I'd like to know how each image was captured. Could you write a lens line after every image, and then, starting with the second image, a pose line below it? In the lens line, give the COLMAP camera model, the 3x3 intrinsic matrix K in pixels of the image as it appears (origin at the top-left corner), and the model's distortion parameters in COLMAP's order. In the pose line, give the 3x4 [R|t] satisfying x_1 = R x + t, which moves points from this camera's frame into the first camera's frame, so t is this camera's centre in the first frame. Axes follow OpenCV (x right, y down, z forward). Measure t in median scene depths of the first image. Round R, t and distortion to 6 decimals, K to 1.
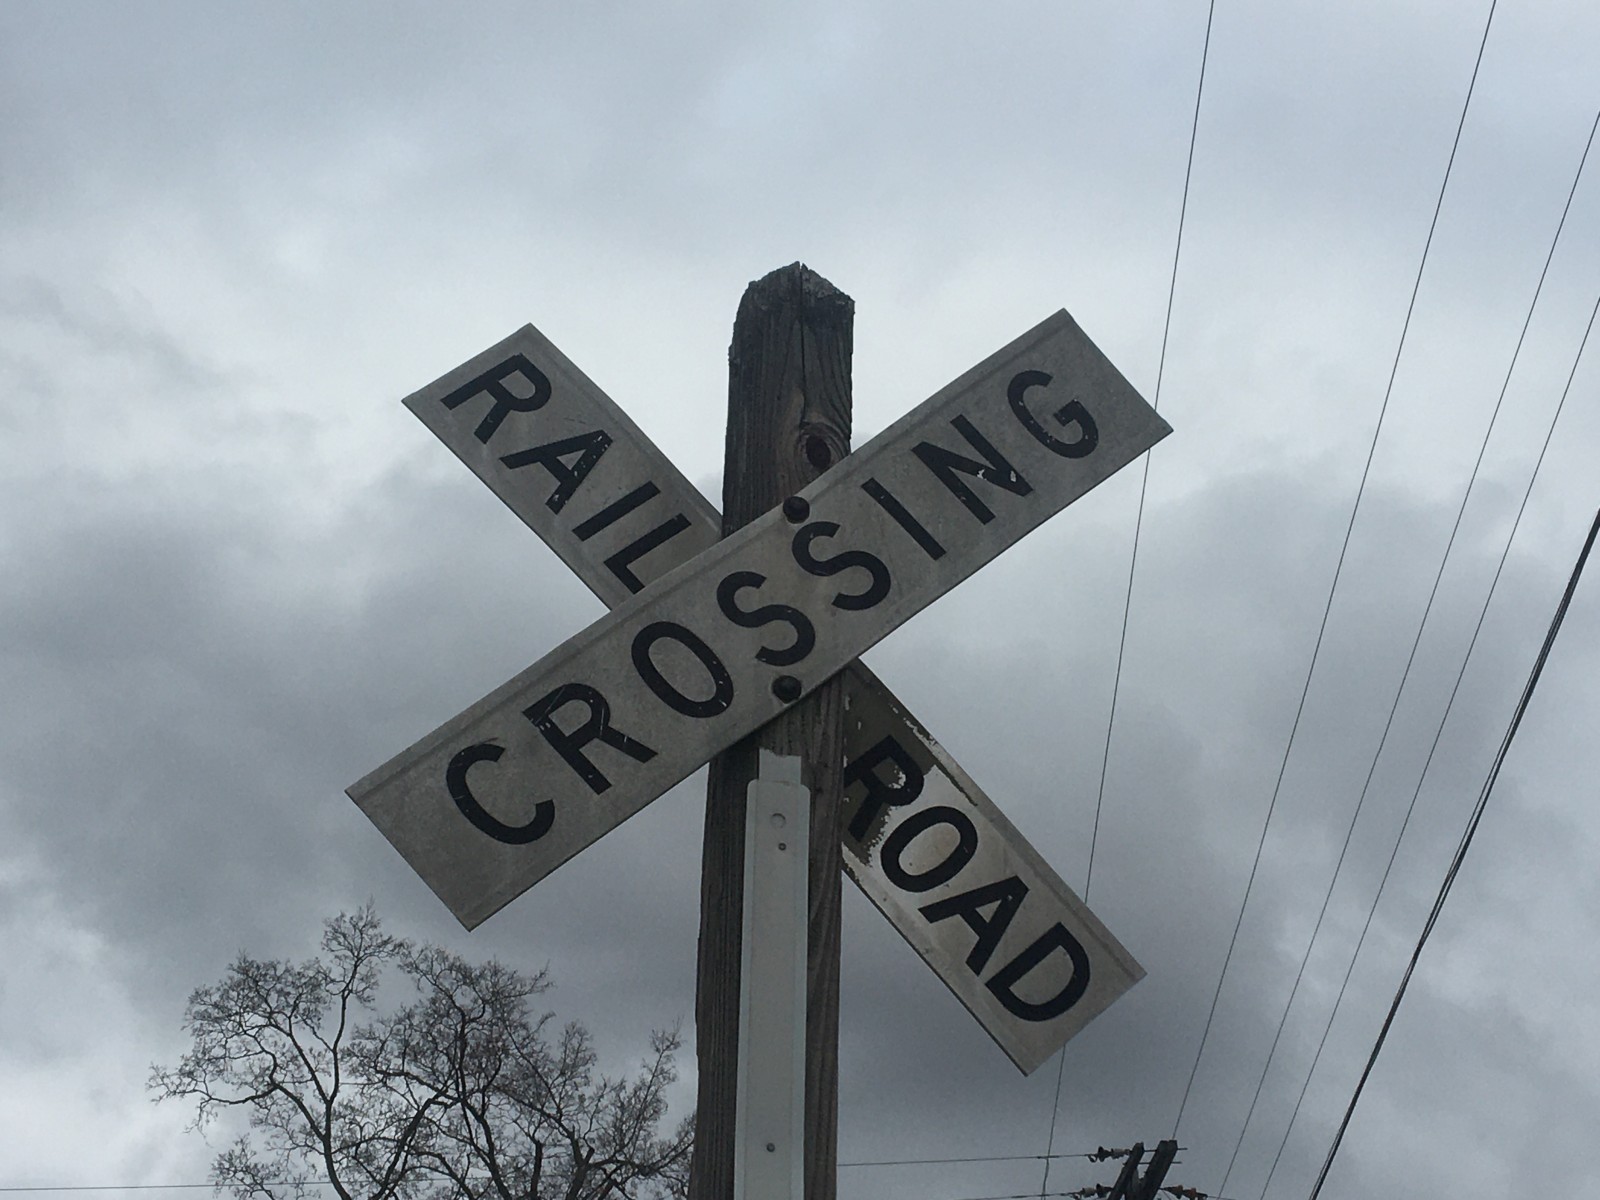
lens RADIAL K [[2573.1, 0, 753.8], [0, 2573.1, 599.6], [0, 0, 1]] dist [0.127402, 0.011994]
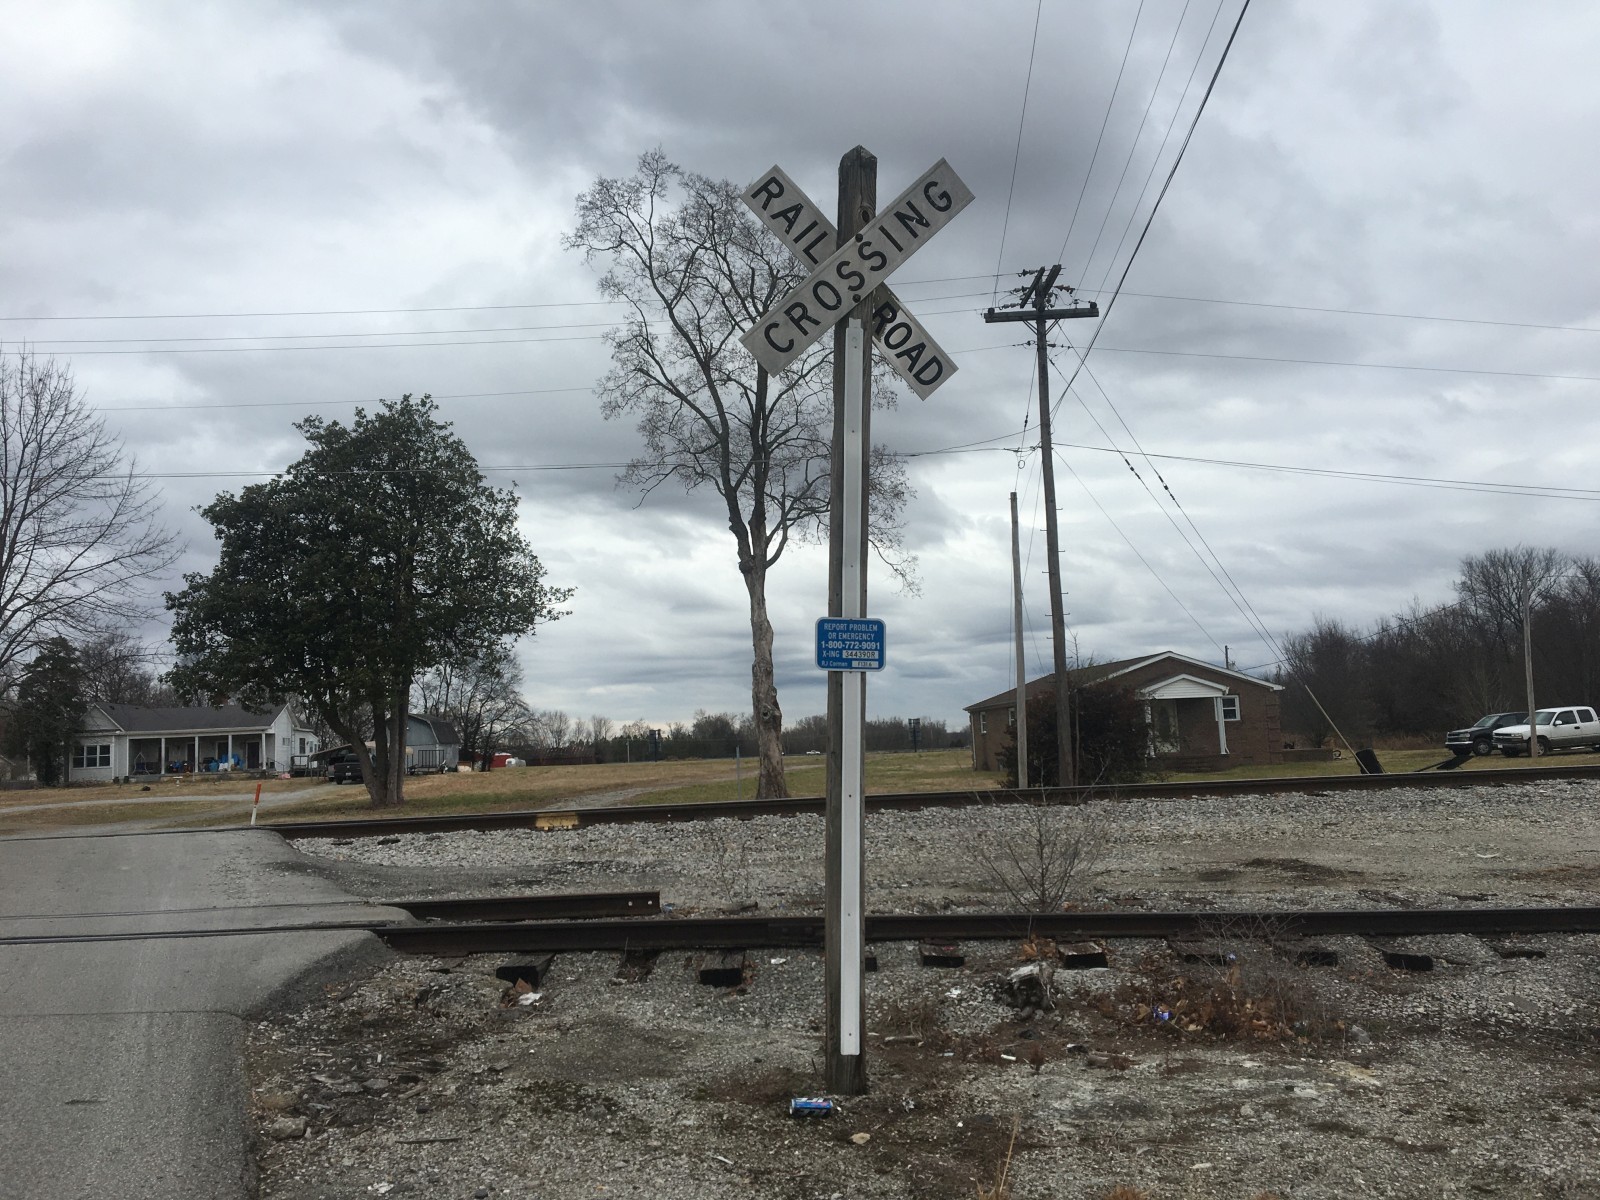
lens RADIAL K [[1348.4, 0, 797.8], [0, 1348.4, 593.1], [0, 0, 1]] dist [0.119020, -0.190025]
pose [[0.998732, -0.013755, -0.048428, 0.015311], [0.033955, 0.894256, 0.446266, -0.400156], [0.037169, -0.447344, 0.893589, -0.778217]]
